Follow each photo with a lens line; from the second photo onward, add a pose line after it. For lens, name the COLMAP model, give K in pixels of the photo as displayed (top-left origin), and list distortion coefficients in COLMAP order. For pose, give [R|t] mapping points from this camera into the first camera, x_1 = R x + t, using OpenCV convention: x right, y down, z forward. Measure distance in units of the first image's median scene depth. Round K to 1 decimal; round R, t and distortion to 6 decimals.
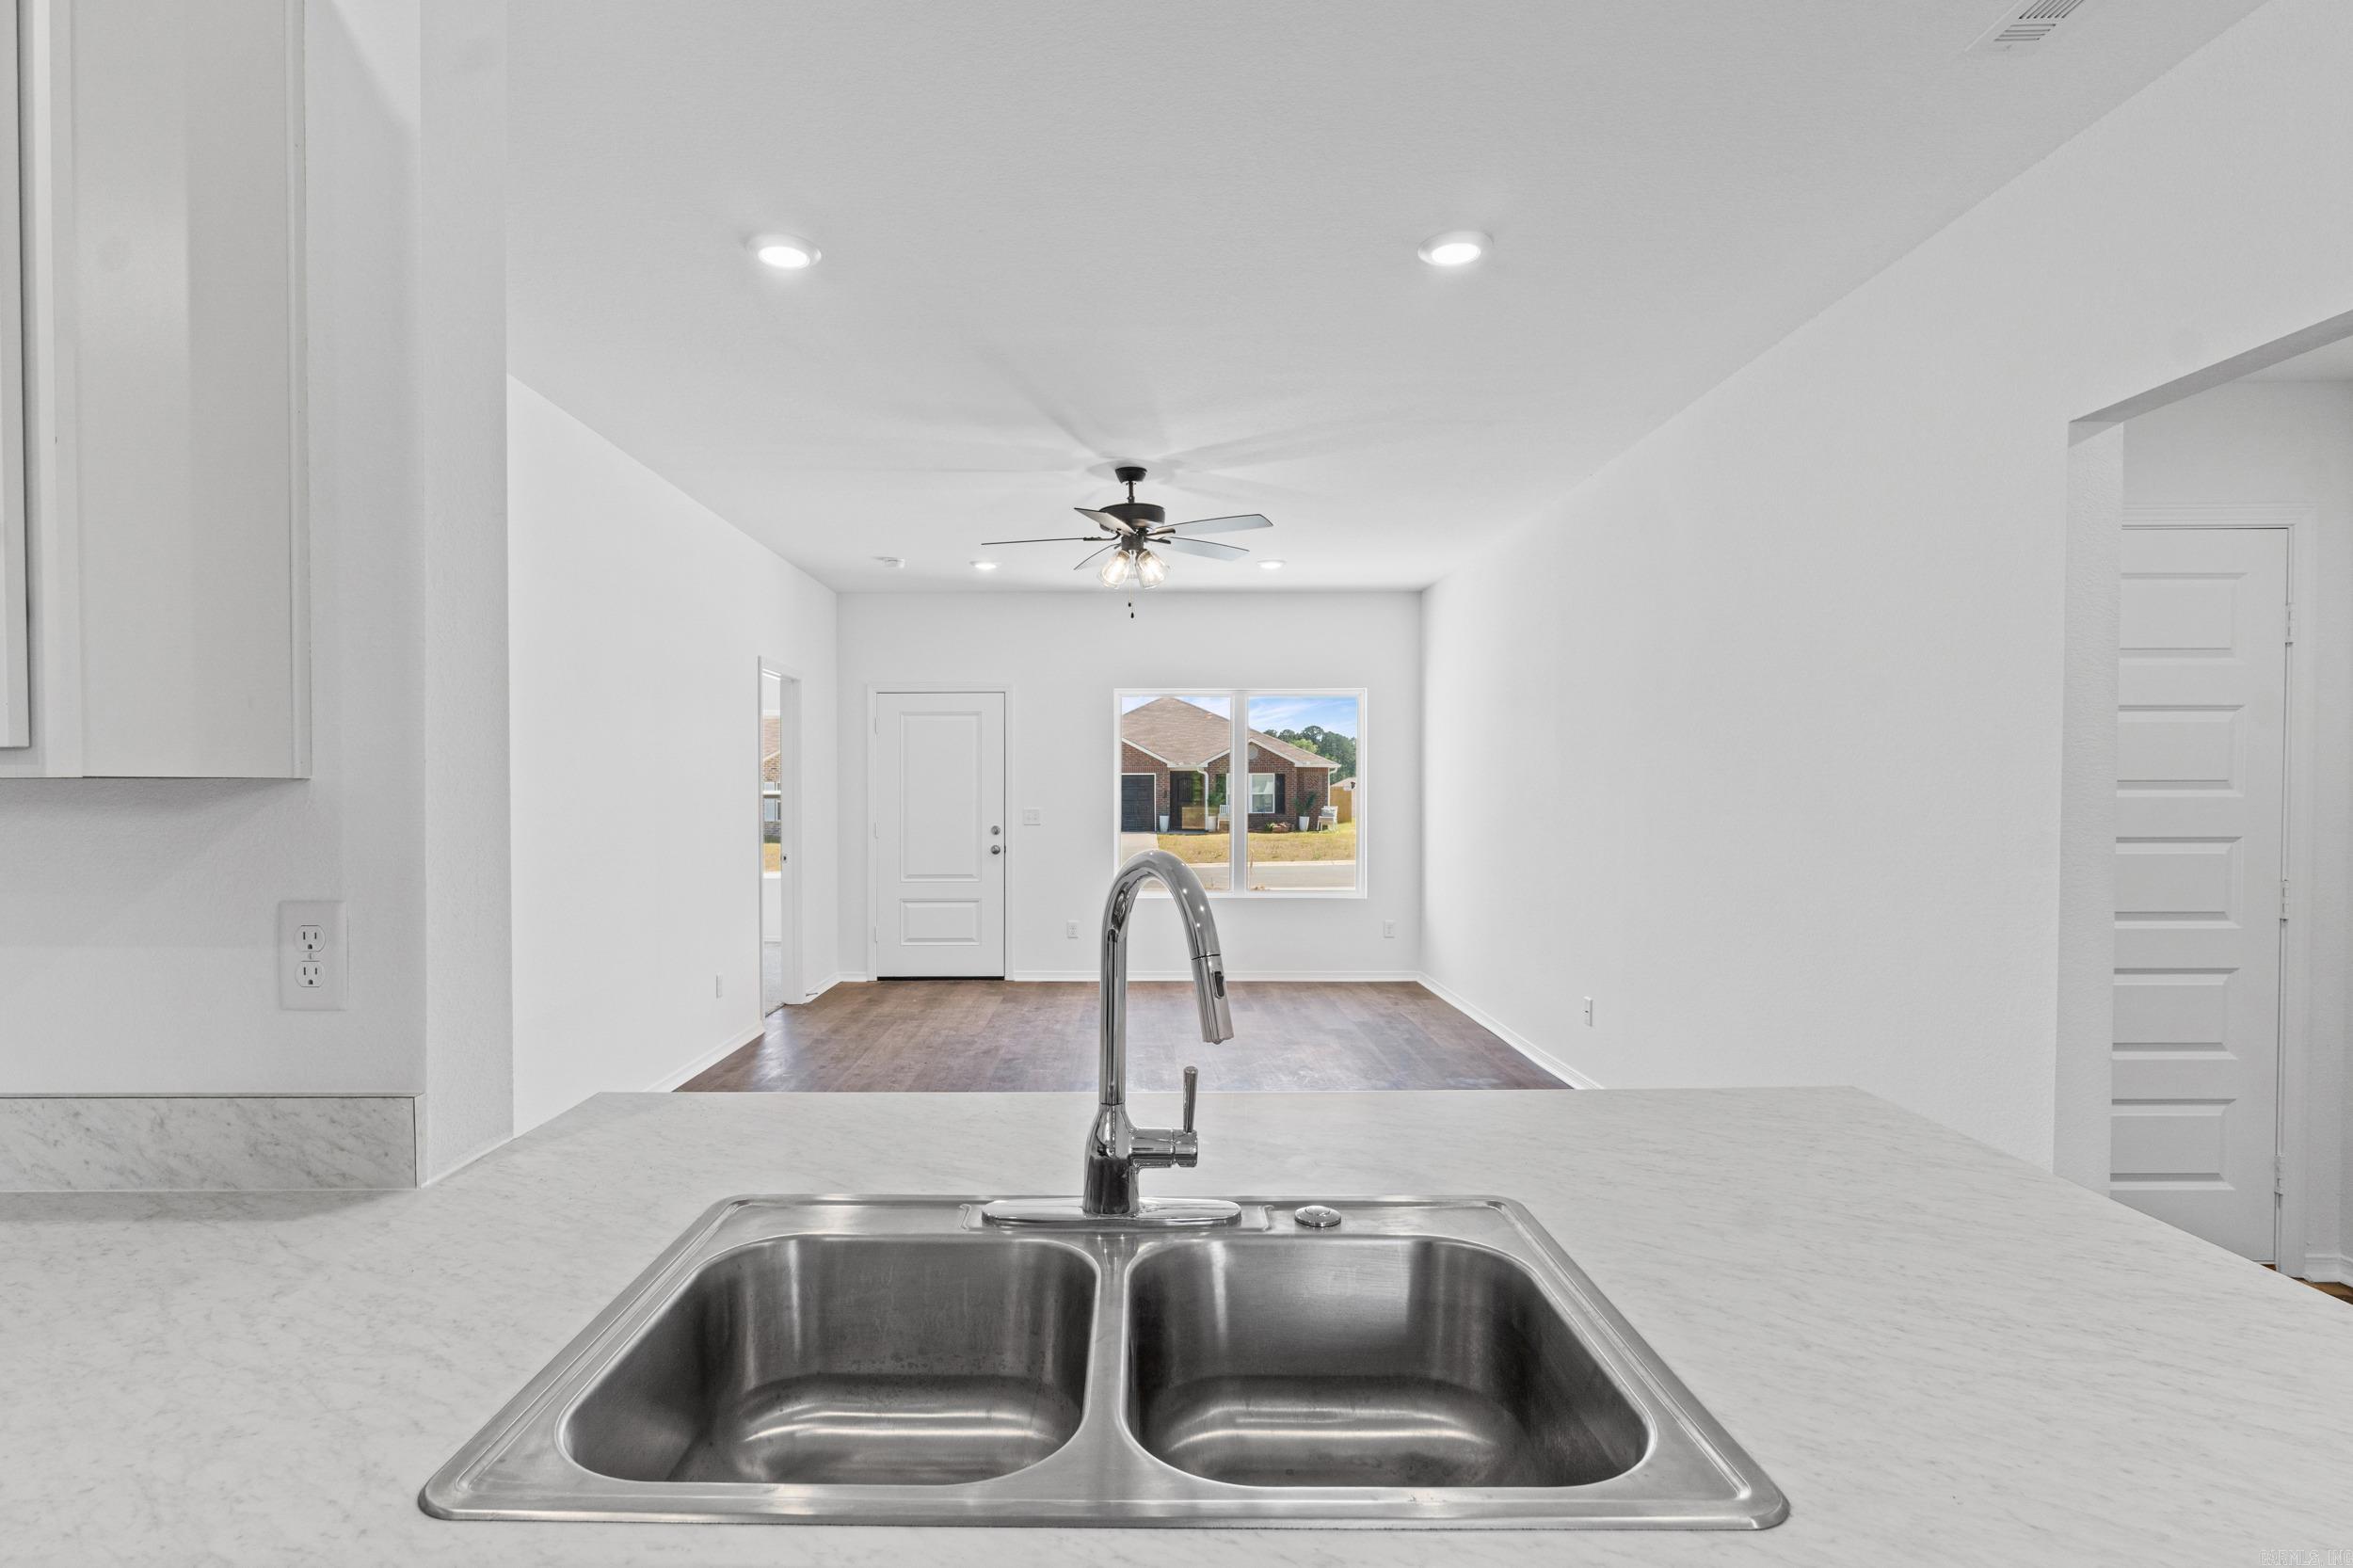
lens RADIAL K [[1189.2, 0, 1131.5], [0, 1189.2, 816.2], [0, 0, 1]] dist [-0.003915, -0.000279]
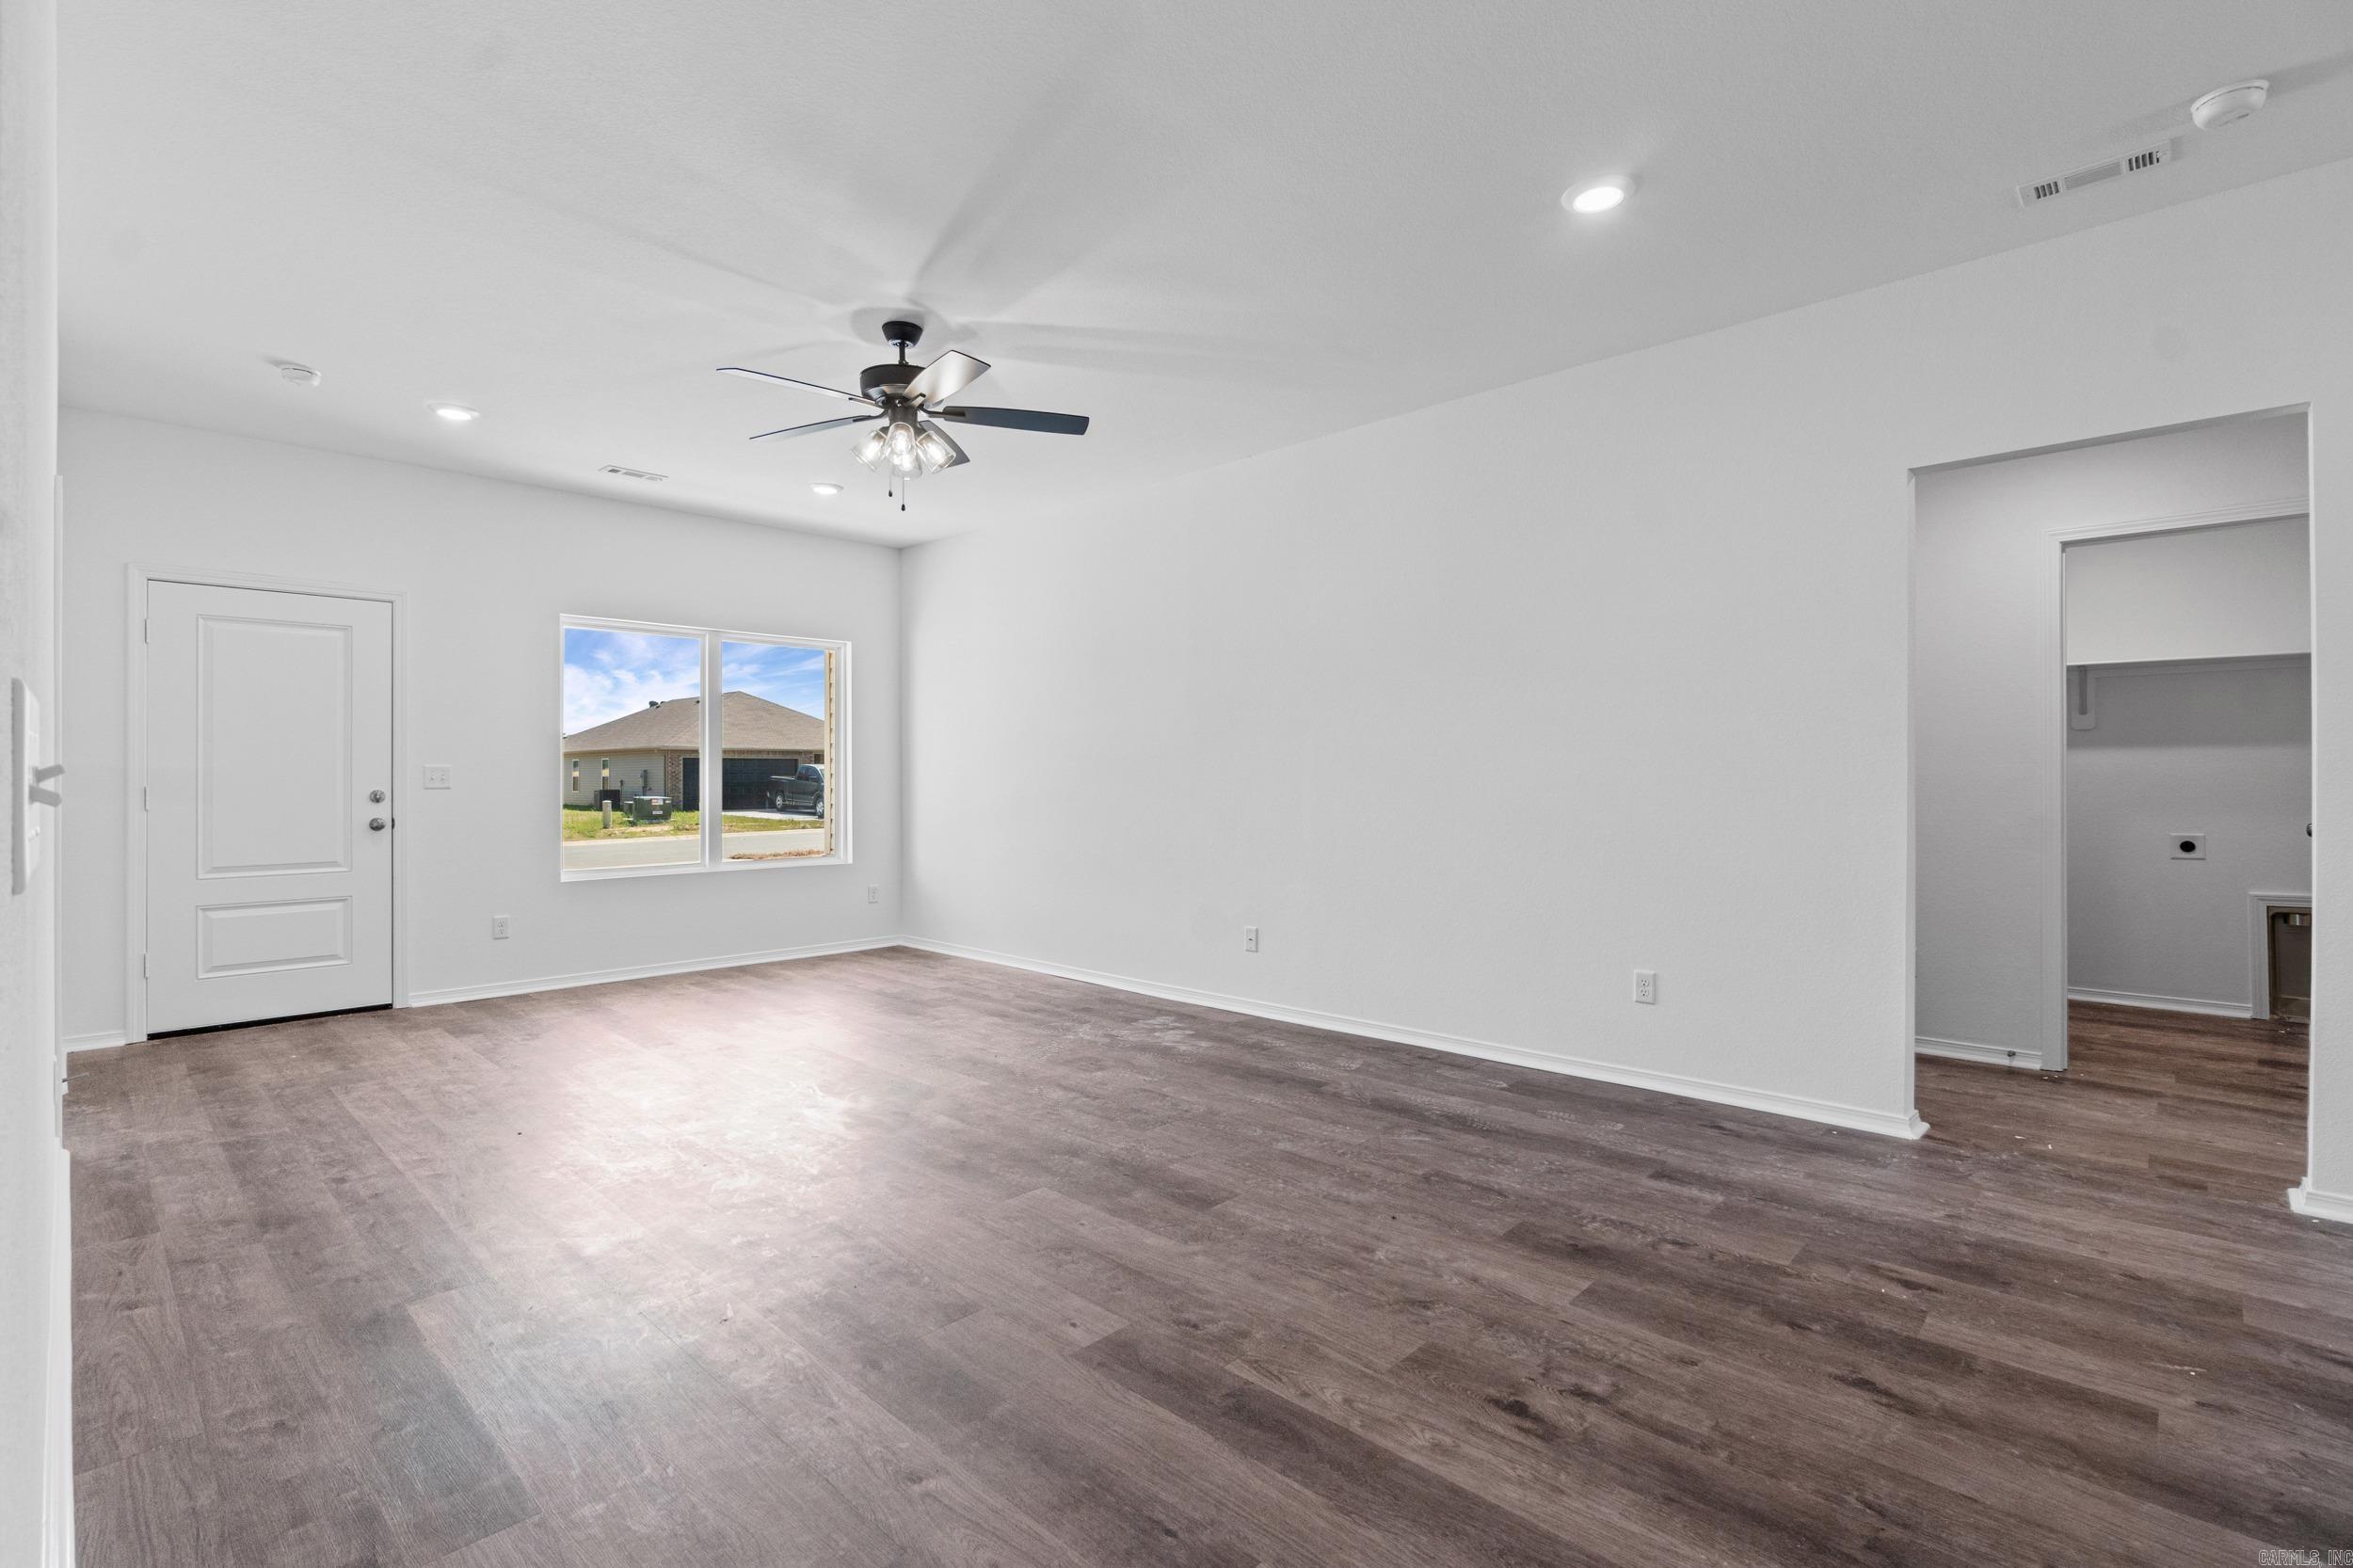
lens RADIAL K [[1079.2, 0, 1168.6], [0, 1079.2, 782.6], [0, 0, 1]] dist [-0.010453, 0.000460]
pose [[0.690697, -0.003233, 0.723137, -0.295604], [0.015649, 0.999823, -0.010477, 0.020757], [-0.722975, 0.018553, 0.690625, 0.268302]]
